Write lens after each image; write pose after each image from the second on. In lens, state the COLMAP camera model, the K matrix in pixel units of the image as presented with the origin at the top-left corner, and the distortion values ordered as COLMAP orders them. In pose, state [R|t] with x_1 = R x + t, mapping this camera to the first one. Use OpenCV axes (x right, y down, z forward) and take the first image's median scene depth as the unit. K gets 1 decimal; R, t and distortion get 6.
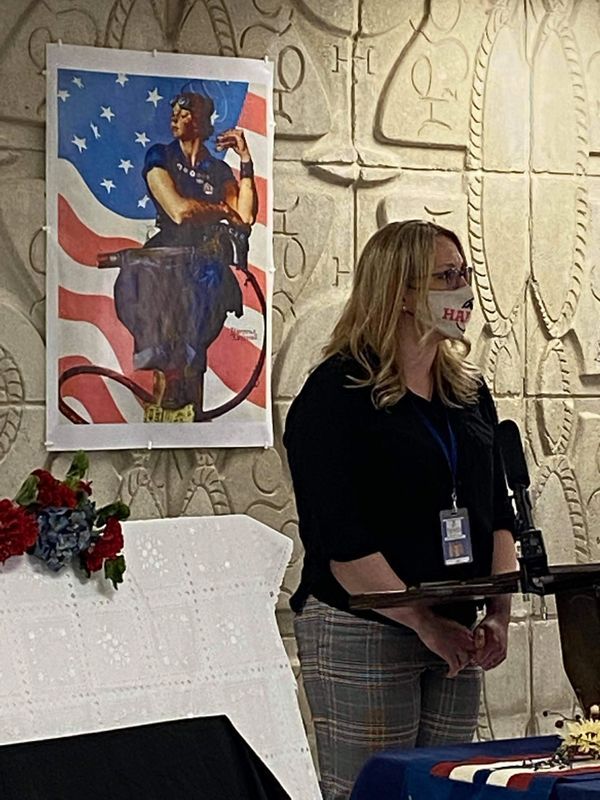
lens RADIAL K [[3071.2, 0, 300.0], [0, 3071.2, 400.0], [0, 0, 1]] dist [0.097247, 1.954776]
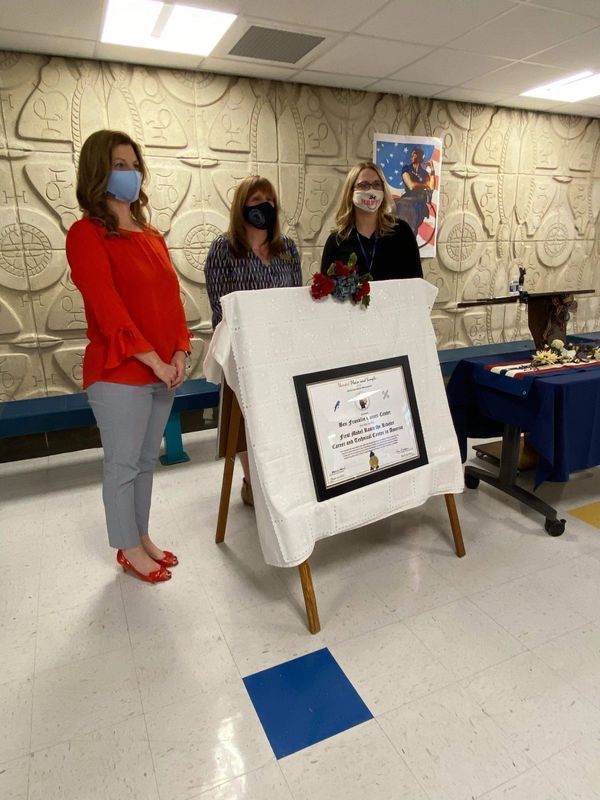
lens RADIAL K [[507.7, 0, 302.9], [0, 507.7, 395.9], [0, 0, 1]] dist [0.066513, -0.071125]
pose [[0.966341, 0.054255, -0.251478, 0.000405], [0.014570, 0.964399, 0.264051, 0.012014], [0.256851, -0.258827, 0.931148, 0.368349]]
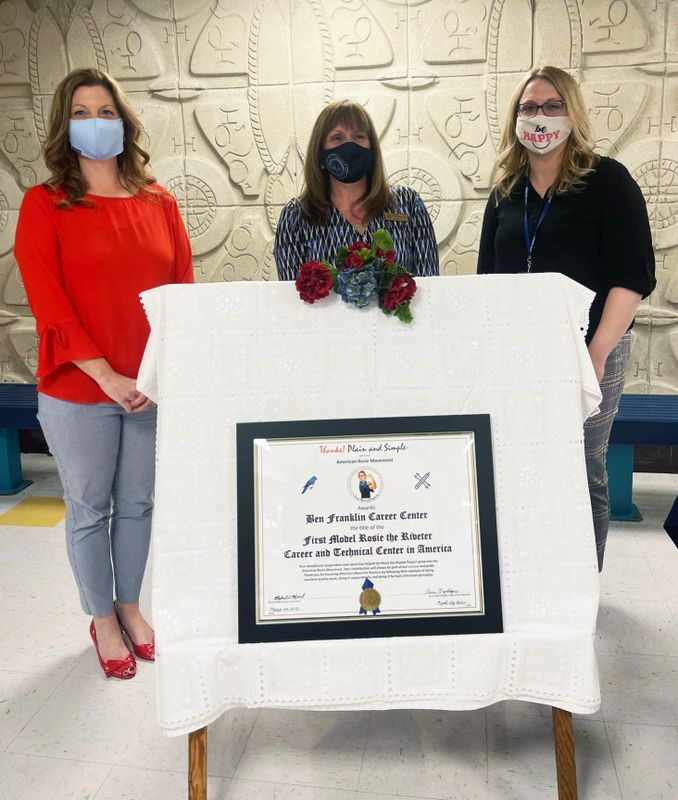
lens RADIAL K [[710.0, 0, 358.5], [0, 710.0, 336.7], [0, 0, 1]] dist [0.035558, -0.008941]
pose [[0.672768, 0.126917, -0.728887, 0.113739], [0.014007, 0.982815, 0.184061, 0.003590], [0.739721, -0.134040, 0.659428, 0.494472]]
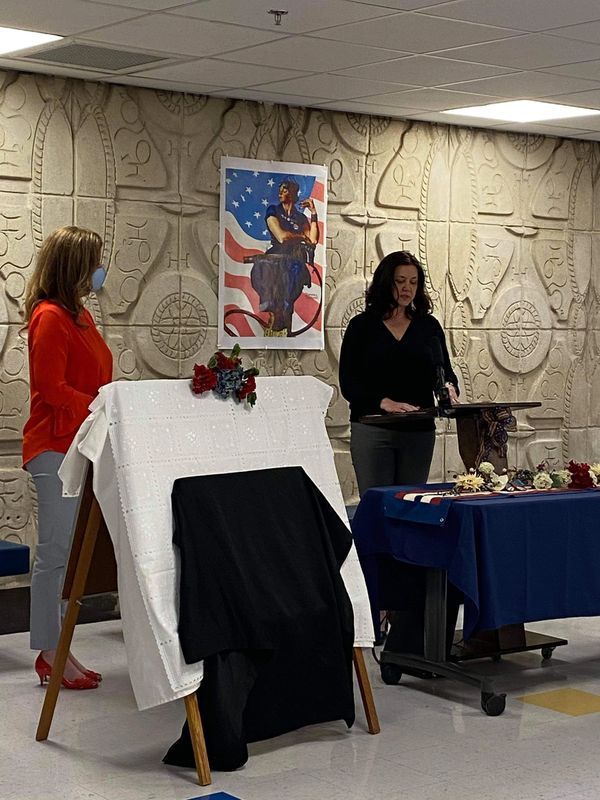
lens RADIAL K [[1524.6, 0, 302.7], [0, 1524.6, 381.1], [0, 0, 1]] dist [0.227828, 0.086588]
pose [[0.999596, 0.018648, -0.021448, -0.000604], [-0.018025, 0.999420, 0.028889, 0.006990], [0.021974, -0.028491, 0.999352, -0.053716]]
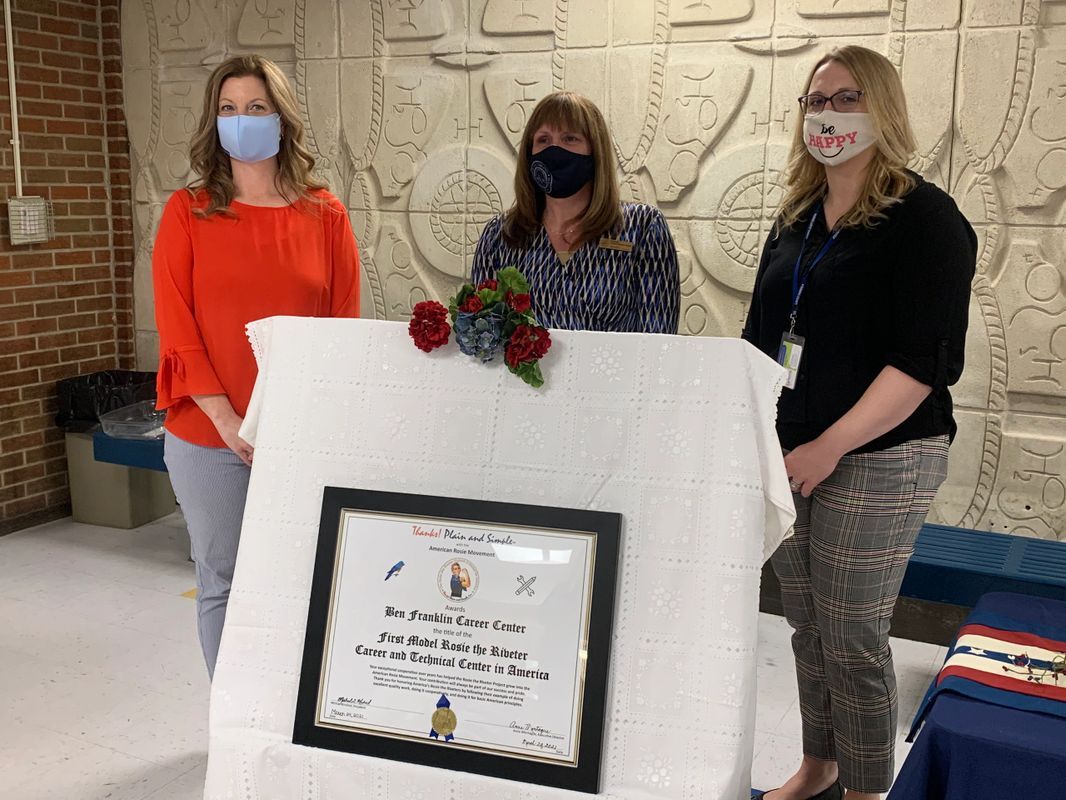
lens RADIAL K [[1116.5, 0, 533.0], [0, 1116.5, 400.0], [0, 0, 1]] dist [0.147361, -0.394833]
pose [[0.404791, 0.176990, -0.897117, 0.211079], [-0.027105, 0.982980, 0.181700, -0.006668], [0.914007, -0.049234, 0.402699, 0.540868]]
